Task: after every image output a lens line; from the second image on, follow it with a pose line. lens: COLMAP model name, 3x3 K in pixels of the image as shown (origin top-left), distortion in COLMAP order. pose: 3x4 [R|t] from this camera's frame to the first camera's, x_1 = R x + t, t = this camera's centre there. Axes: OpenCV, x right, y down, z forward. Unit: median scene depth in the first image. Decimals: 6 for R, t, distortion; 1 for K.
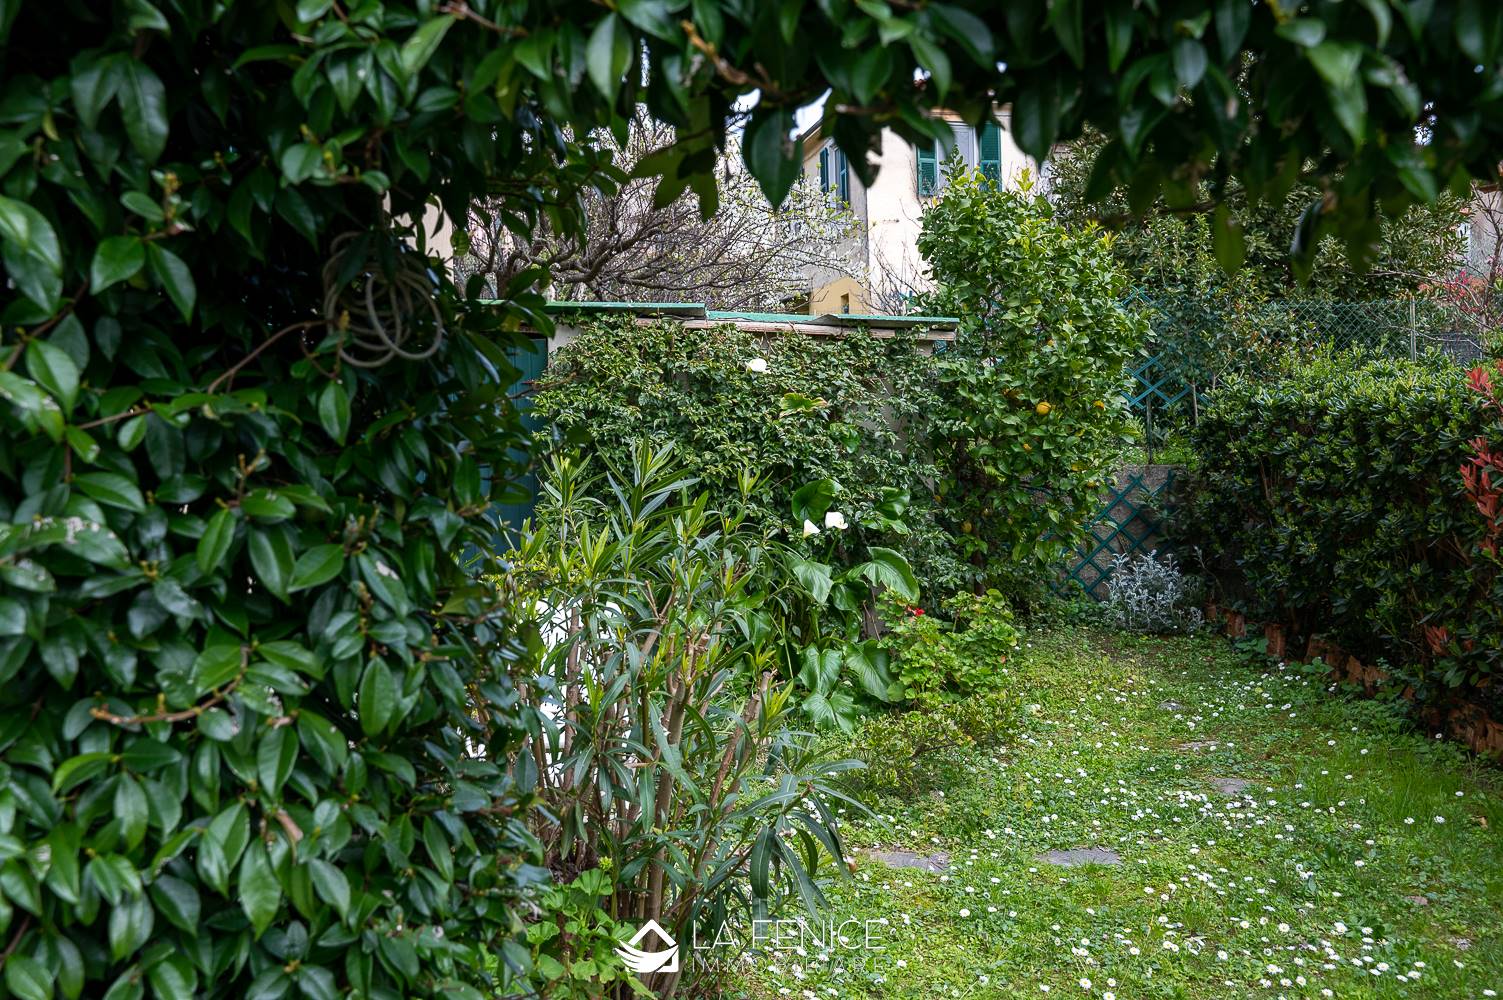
lens RADIAL K [[1429.9, 0, 751.5], [0, 1429.9, 500.0], [0, 0, 1]] dist [0.006520, 0.004891]
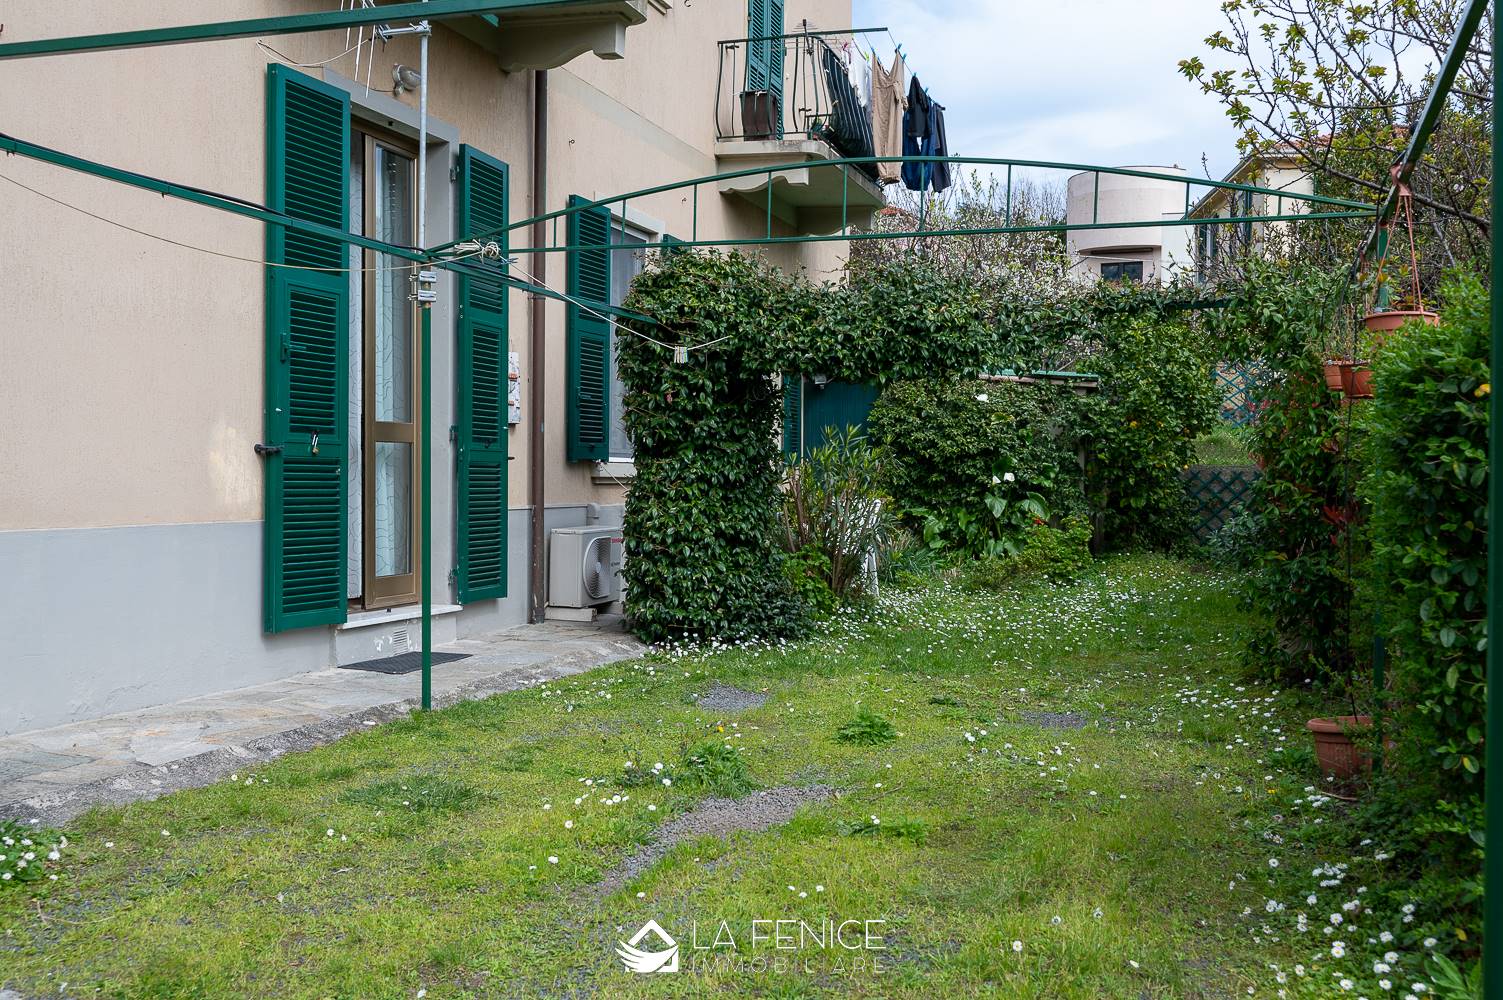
lens RADIAL K [[1496.7, 0, 751.5], [0, 1496.7, 500.0], [0, 0, 1]] dist [-0.000298, -0.014508]
pose [[0.947533, 0.047076, -0.316171, 0.361554], [-0.052192, 0.998607, -0.007728, 0.077140], [0.315367, 0.023824, 0.948671, -1.034278]]
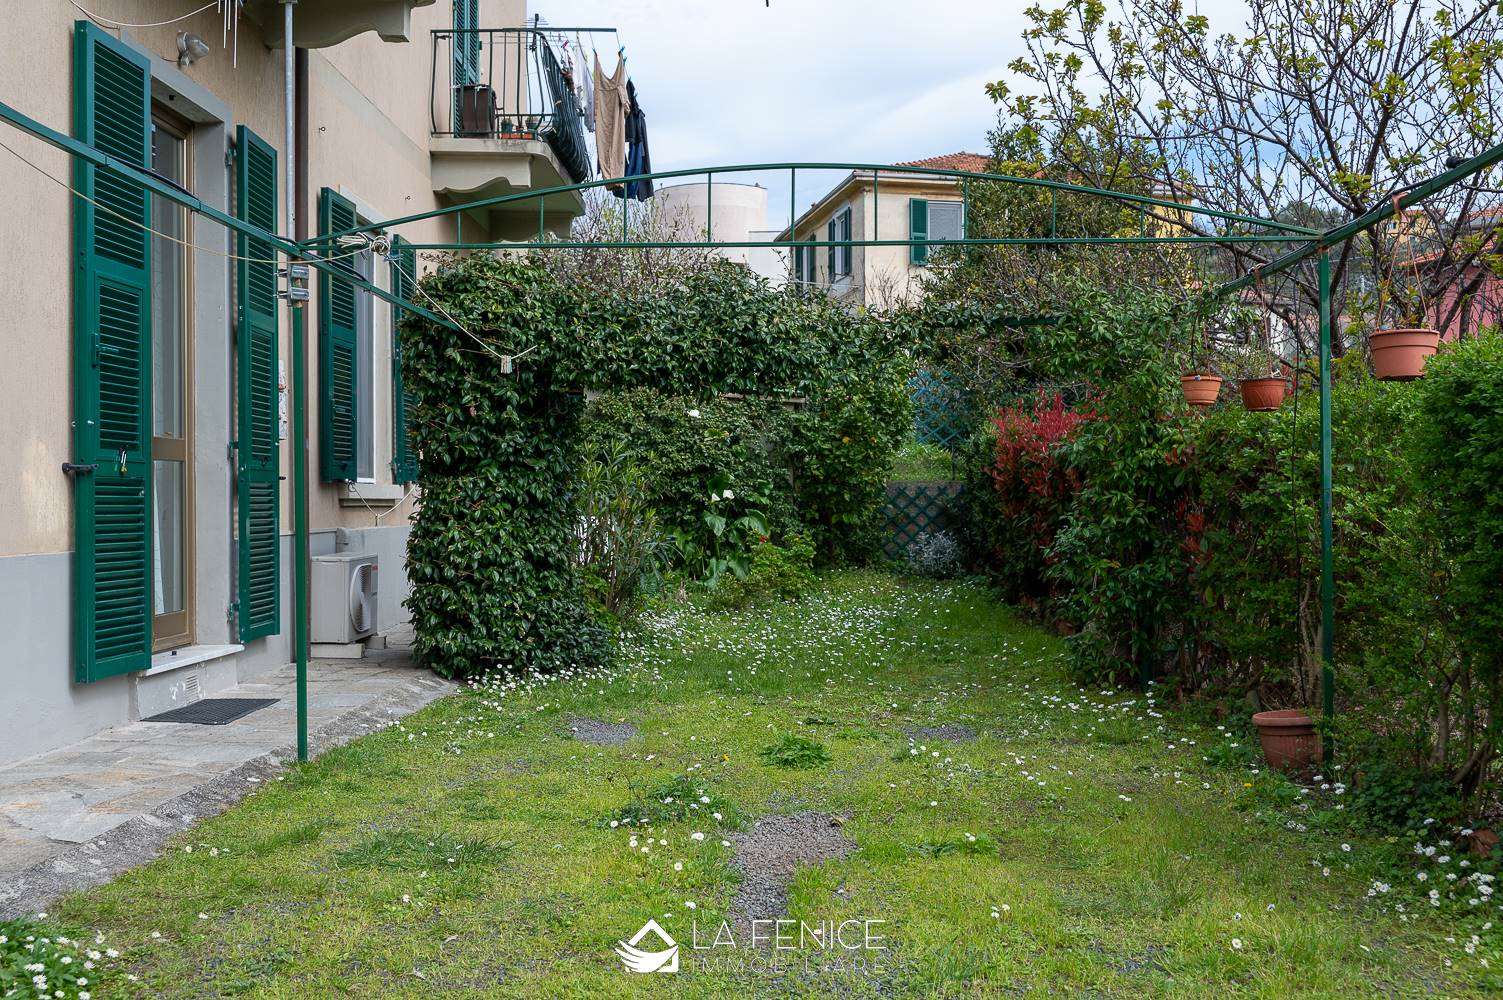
lens RADIAL K [[1560.6, 0, 751.5], [0, 1560.6, 500.0], [0, 0, 1]] dist [-0.019321, -0.001216]
pose [[0.999149, 0.029095, -0.029227, 0.145601], [-0.030094, 0.998957, -0.034329, 0.089542], [0.028198, 0.035180, 0.998983, -1.065819]]
